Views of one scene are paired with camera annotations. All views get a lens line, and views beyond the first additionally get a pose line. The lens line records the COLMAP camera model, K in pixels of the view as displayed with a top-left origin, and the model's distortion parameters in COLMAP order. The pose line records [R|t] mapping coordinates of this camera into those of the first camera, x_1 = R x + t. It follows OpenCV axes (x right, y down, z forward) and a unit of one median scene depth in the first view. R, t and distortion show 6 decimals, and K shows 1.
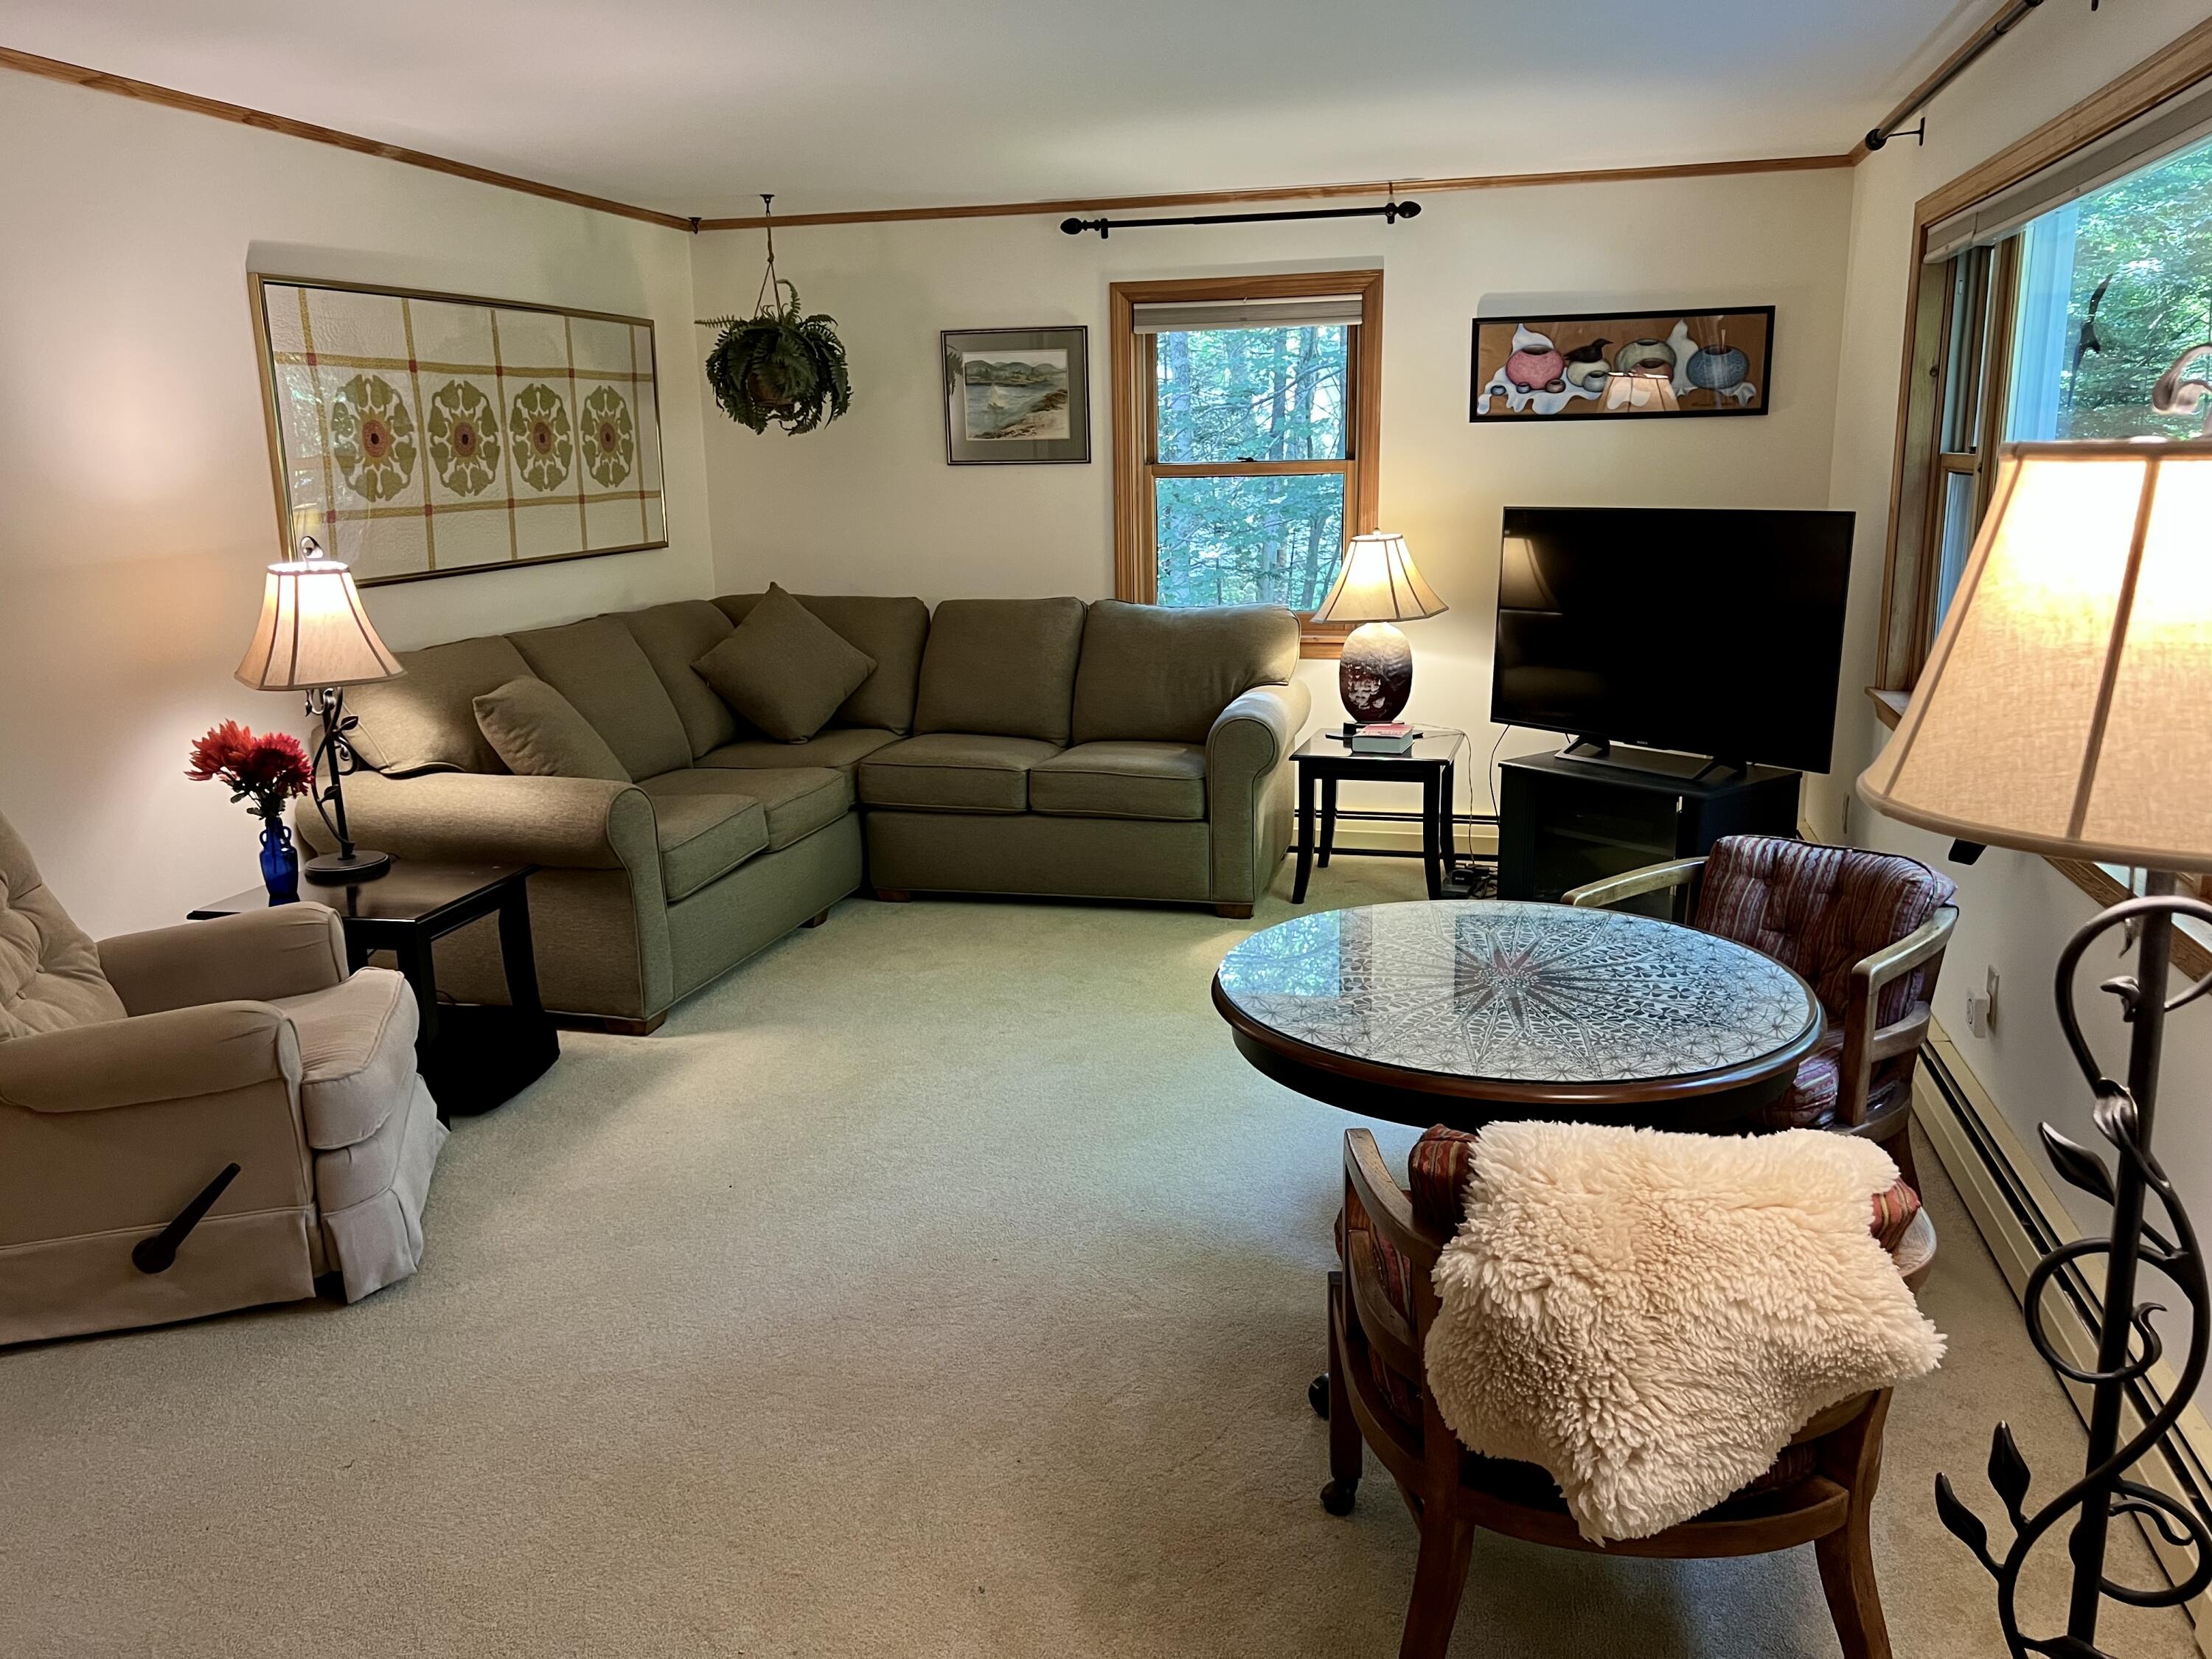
lens RADIAL K [[1641.1, 0, 1102.3], [0, 1641.1, 858.9], [0, 0, 1]] dist [0.074579, -0.180764]
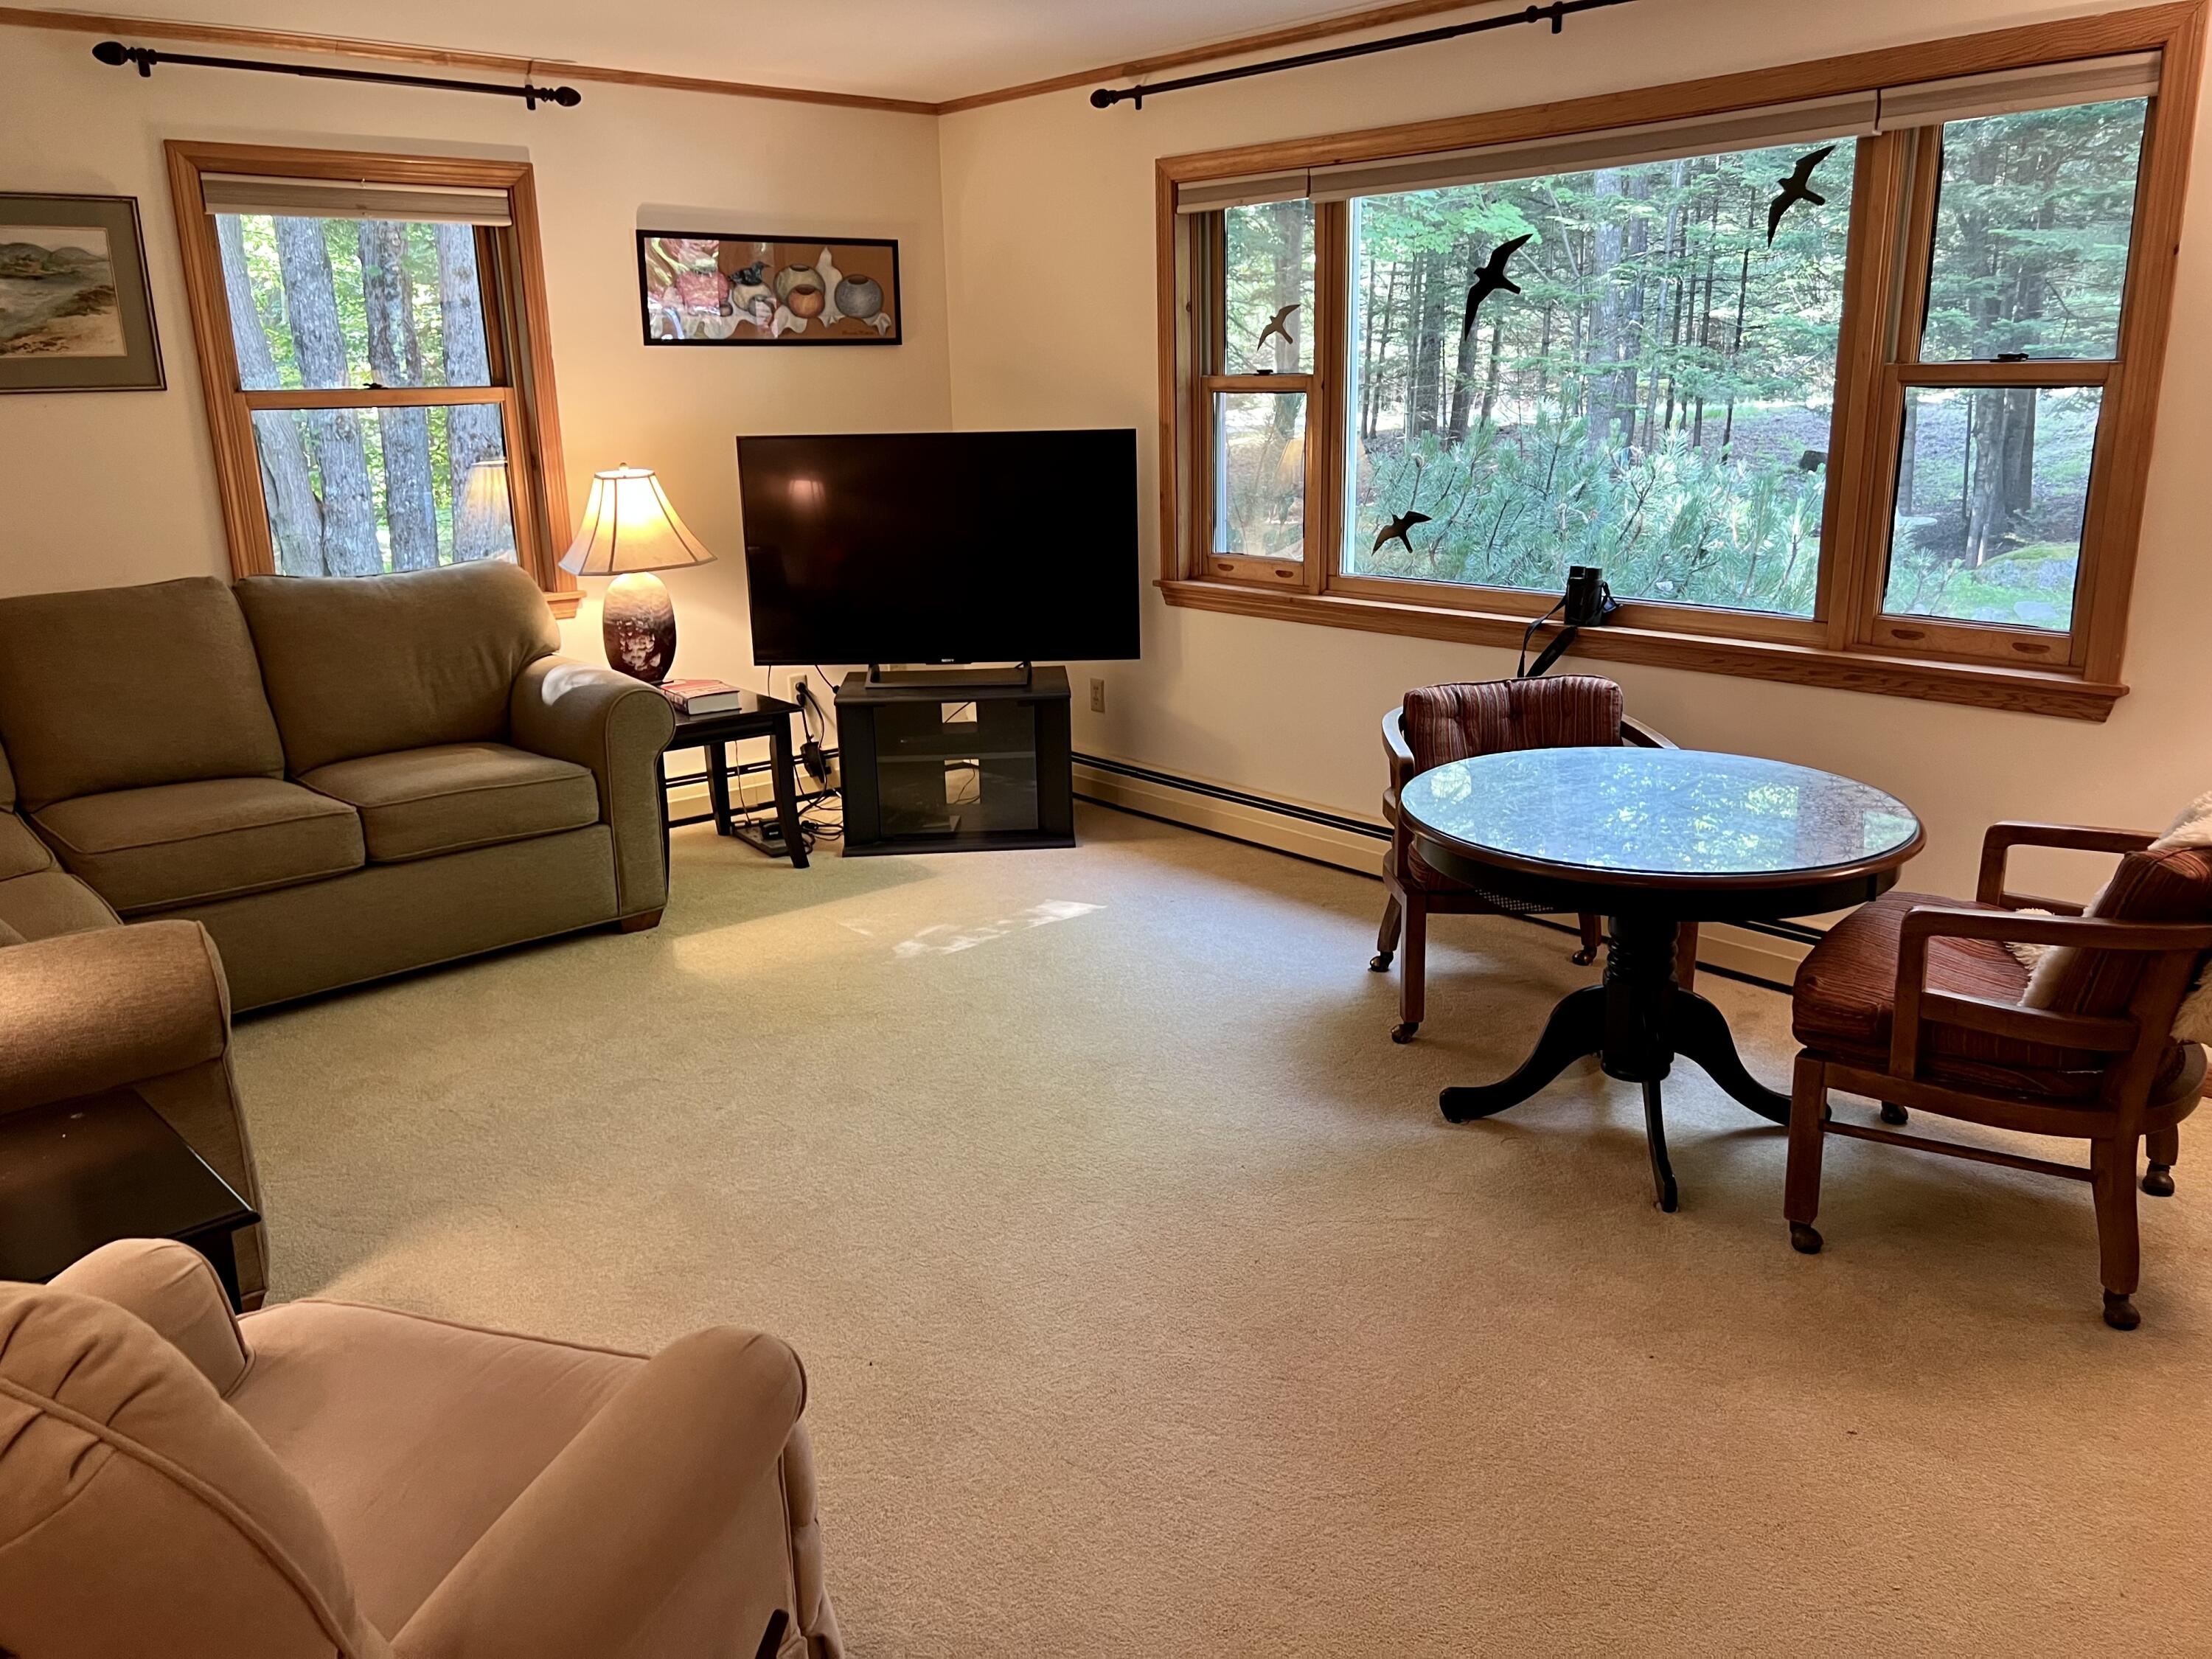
lens RADIAL K [[1673.6, 0, 1105.1], [0, 1673.6, 826.5], [0, 0, 1]] dist [0.086141, -0.112648]
pose [[0.556404, -0.211505, 0.803542, -0.447832], [0.205939, 0.971990, 0.113244, -0.060866], [-0.804987, 0.102471, 0.584376, 0.282849]]
